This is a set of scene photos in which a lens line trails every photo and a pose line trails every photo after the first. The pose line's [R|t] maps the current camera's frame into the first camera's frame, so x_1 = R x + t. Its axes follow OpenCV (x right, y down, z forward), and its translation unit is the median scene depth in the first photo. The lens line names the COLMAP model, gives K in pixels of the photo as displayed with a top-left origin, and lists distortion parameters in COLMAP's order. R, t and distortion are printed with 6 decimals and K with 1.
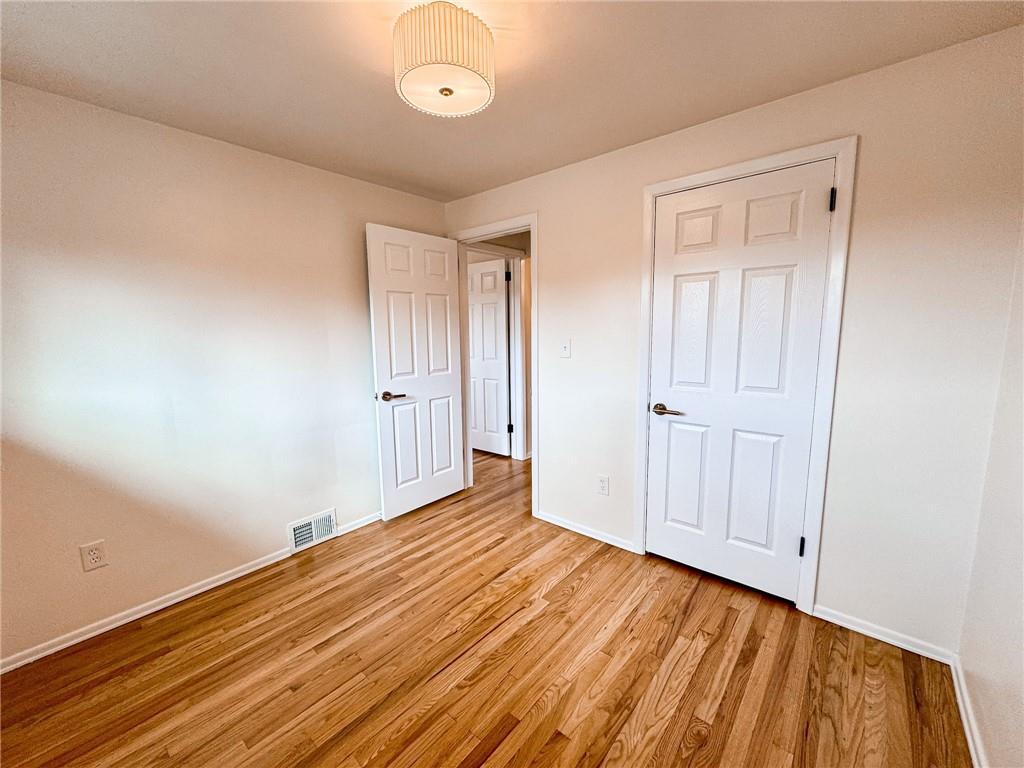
lens RADIAL K [[407.8, 0, 512.0], [0, 407.8, 384.0], [0, 0, 1]] dist [-0.000444, -0.000060]
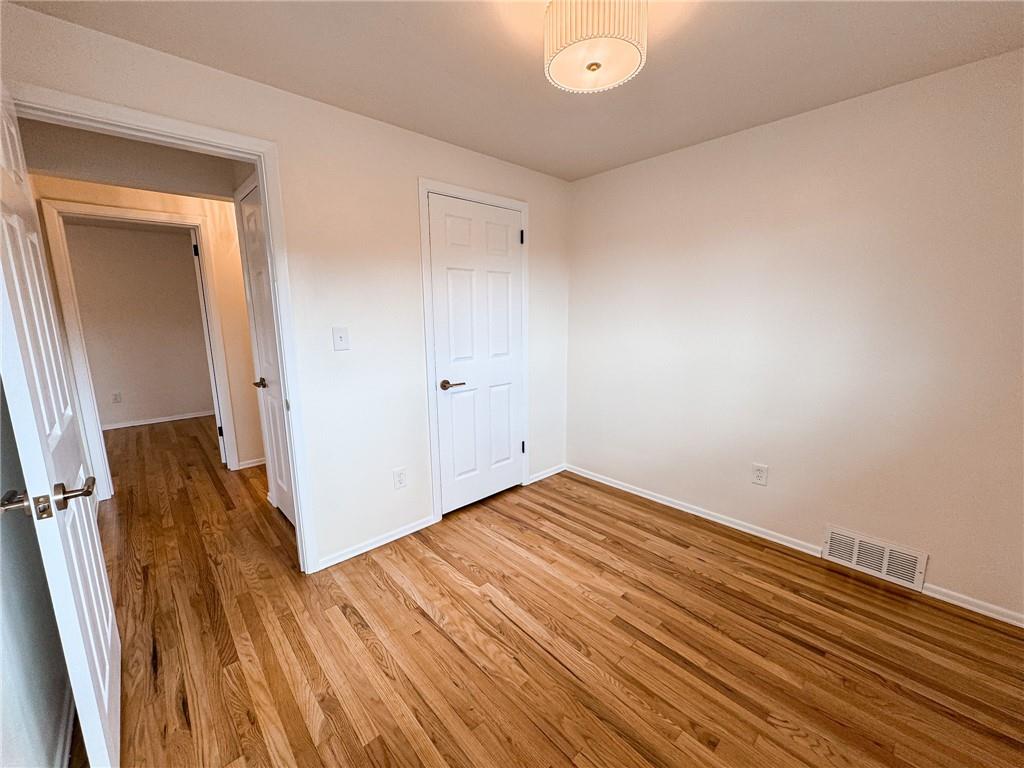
lens RADIAL K [[407.8, 0, 512.0], [0, 407.8, 384.0], [0, 0, 1]] dist [-0.000444, -0.000060]
pose [[0.119558, -0.158185, 0.980145, -0.848982], [0.140647, 0.979968, 0.141000, -0.086948], [-0.982815, 0.120997, 0.139411, 0.767337]]
